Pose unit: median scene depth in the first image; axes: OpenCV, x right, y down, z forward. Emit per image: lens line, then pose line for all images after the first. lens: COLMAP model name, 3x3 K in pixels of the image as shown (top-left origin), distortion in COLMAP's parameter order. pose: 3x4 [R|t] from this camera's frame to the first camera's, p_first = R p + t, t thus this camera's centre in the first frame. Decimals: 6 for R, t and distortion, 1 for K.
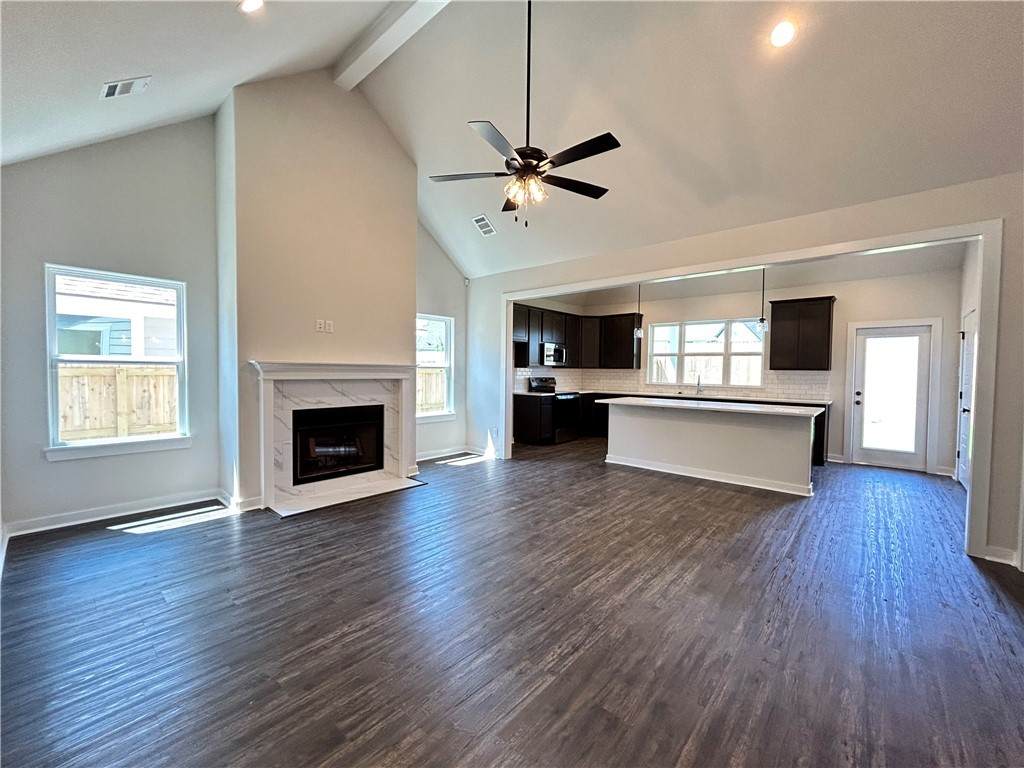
lens RADIAL K [[415.6, 0, 513.9], [0, 415.6, 382.9], [0, 0, 1]] dist [-0.003054, -0.000217]
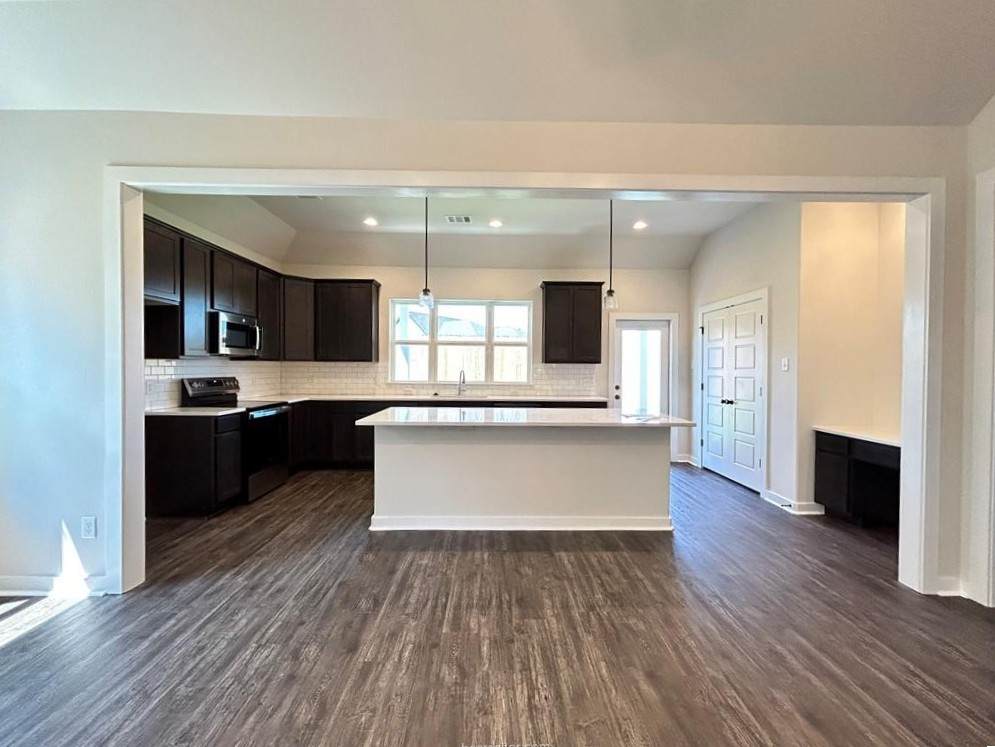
lens RADIAL K [[415.3, 0, 495.3], [0, 415.3, 370.4], [0, 0, 1]] dist [-0.003603, 0.000134]
pose [[0.745283, -0.012084, 0.666639, -0.016301], [0.023092, 0.999704, -0.007695, -0.011081], [-0.666349, 0.021129, 0.745341, 0.400066]]
